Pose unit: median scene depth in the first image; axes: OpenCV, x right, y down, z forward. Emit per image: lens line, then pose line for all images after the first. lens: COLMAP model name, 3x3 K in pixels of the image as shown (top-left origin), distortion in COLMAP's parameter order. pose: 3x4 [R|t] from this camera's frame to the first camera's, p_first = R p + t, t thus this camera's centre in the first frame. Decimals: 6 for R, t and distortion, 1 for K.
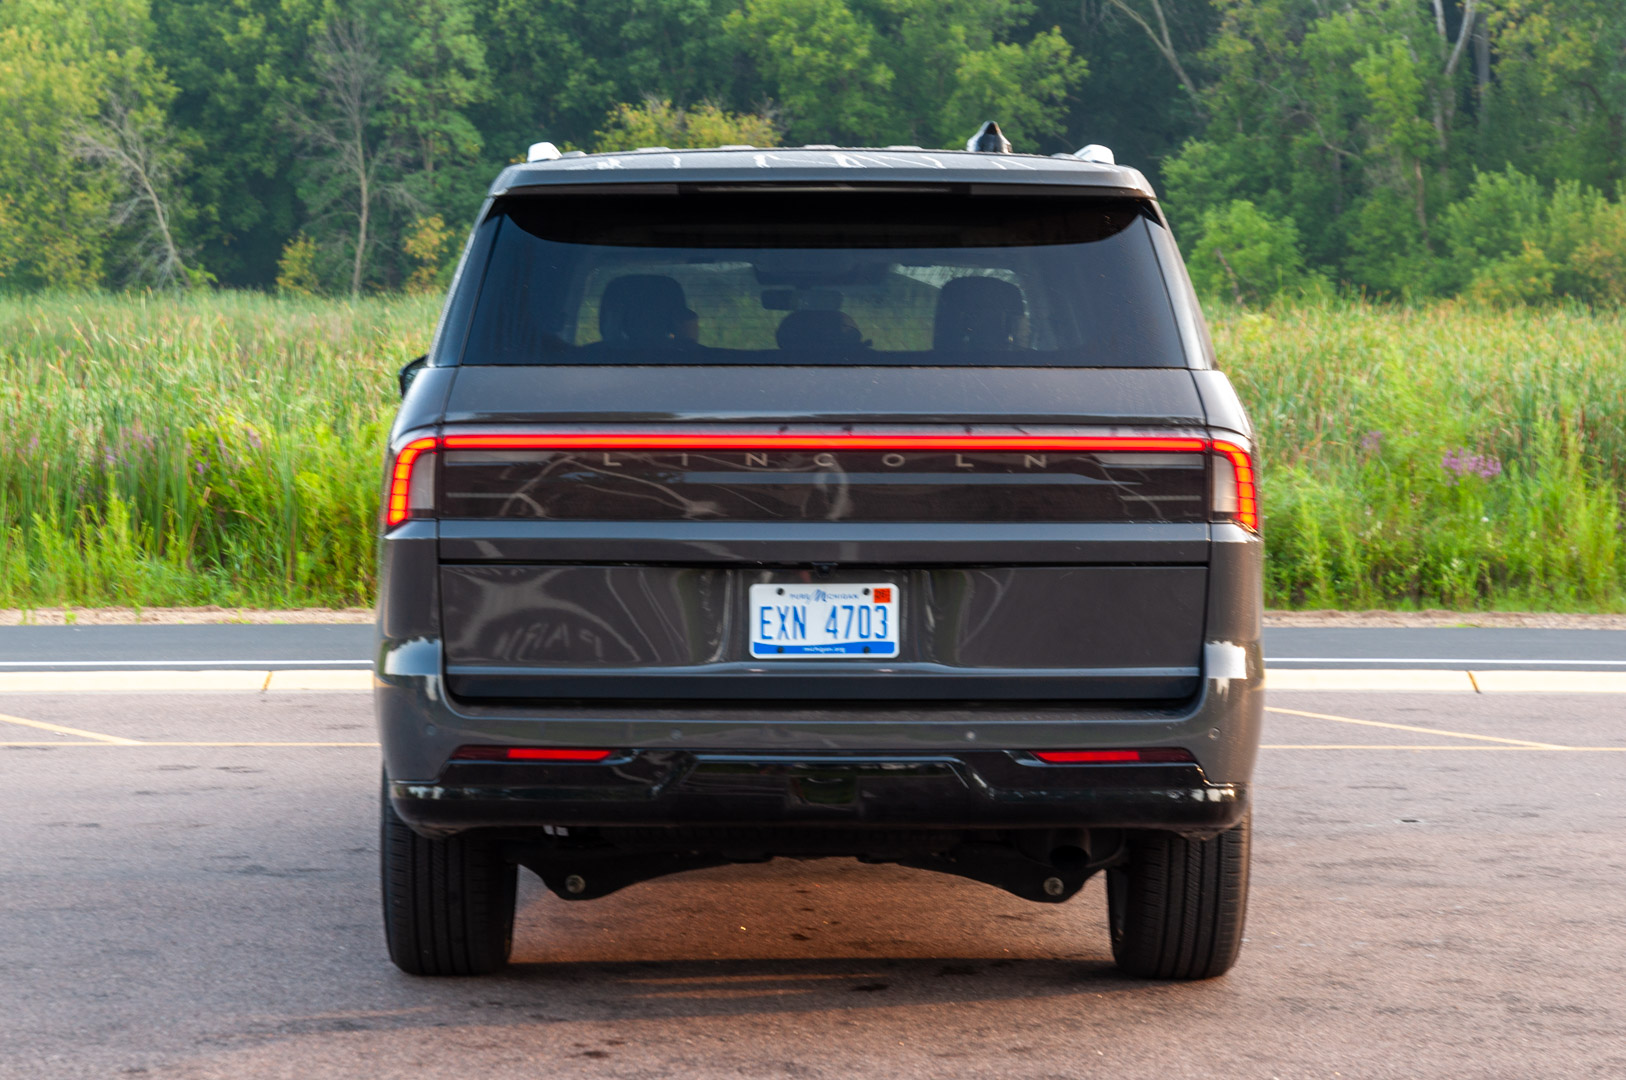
lens RADIAL K [[3948.9, 0, 784.2], [0, 3948.9, 547.5], [0, 0, 1]] dist [0.018148, 0.000000]
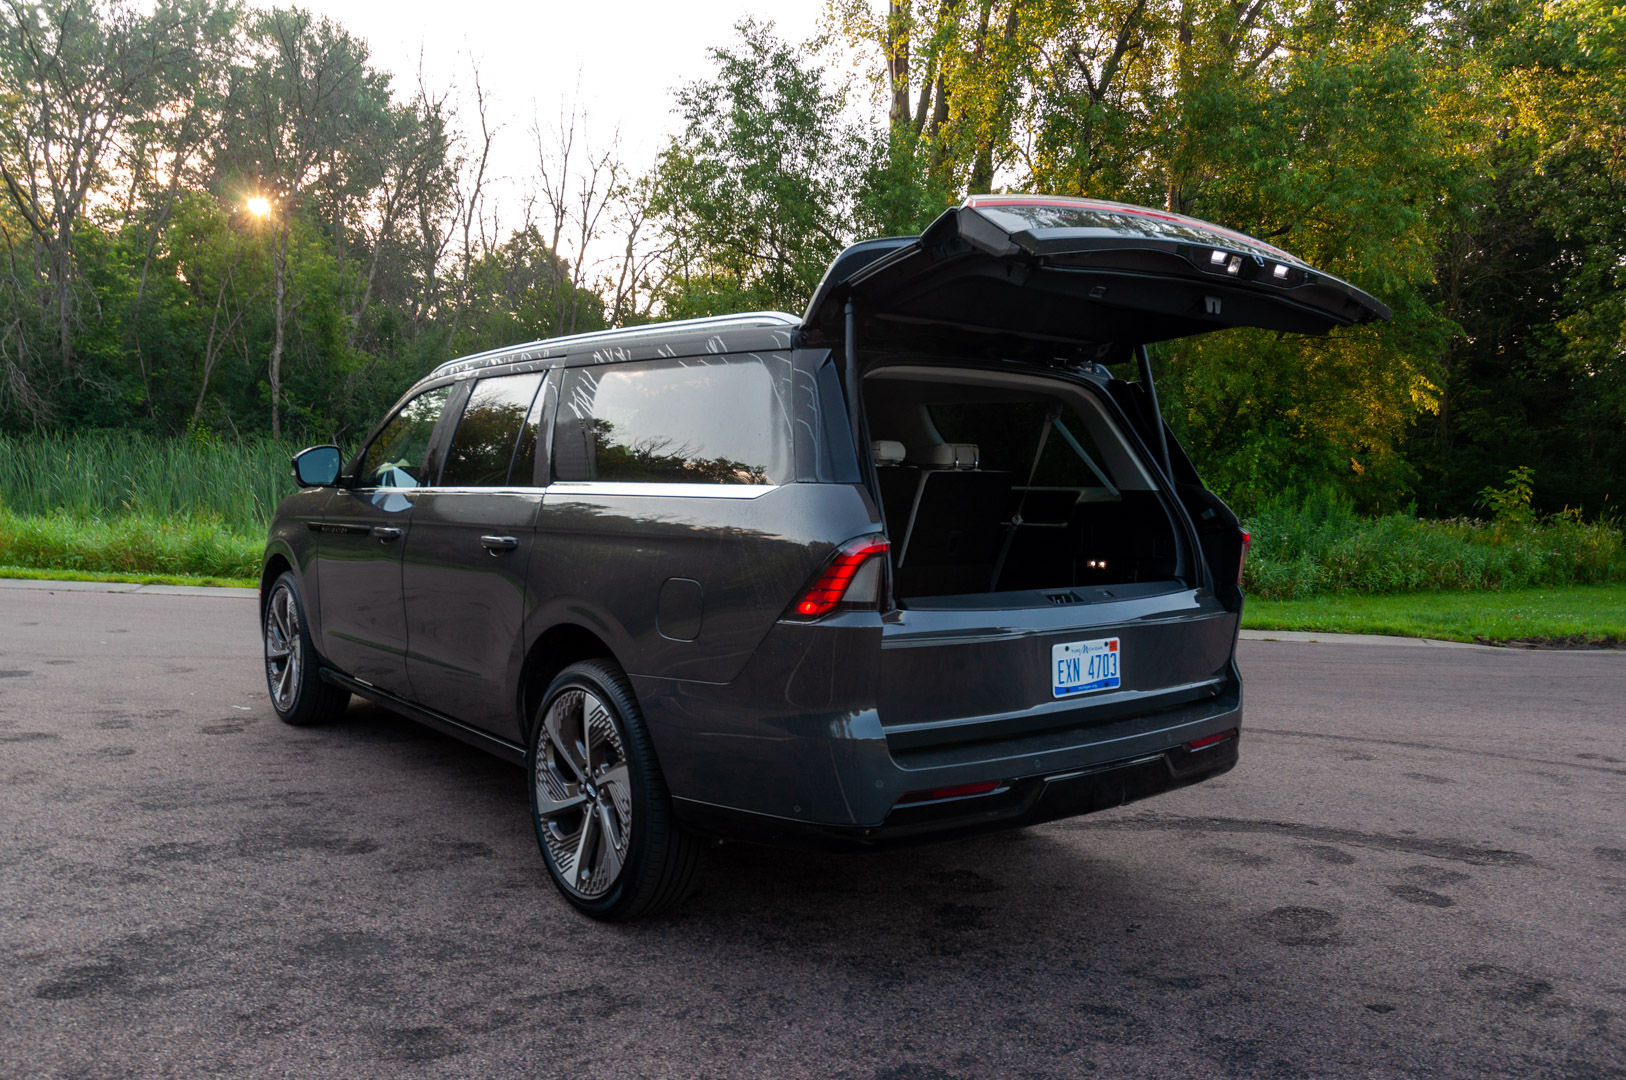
lens RADIAL K [[1240.8, 0, 811.1], [0, 1240.8, 534.6], [0, 0, 1]] dist [-0.011600, 0.013861]
pose [[0.785372, -0.014553, 0.618853, -0.282199], [-0.002303, 0.999648, 0.026430, -0.033268], [-0.619020, -0.022183, 0.785062, 0.590374]]
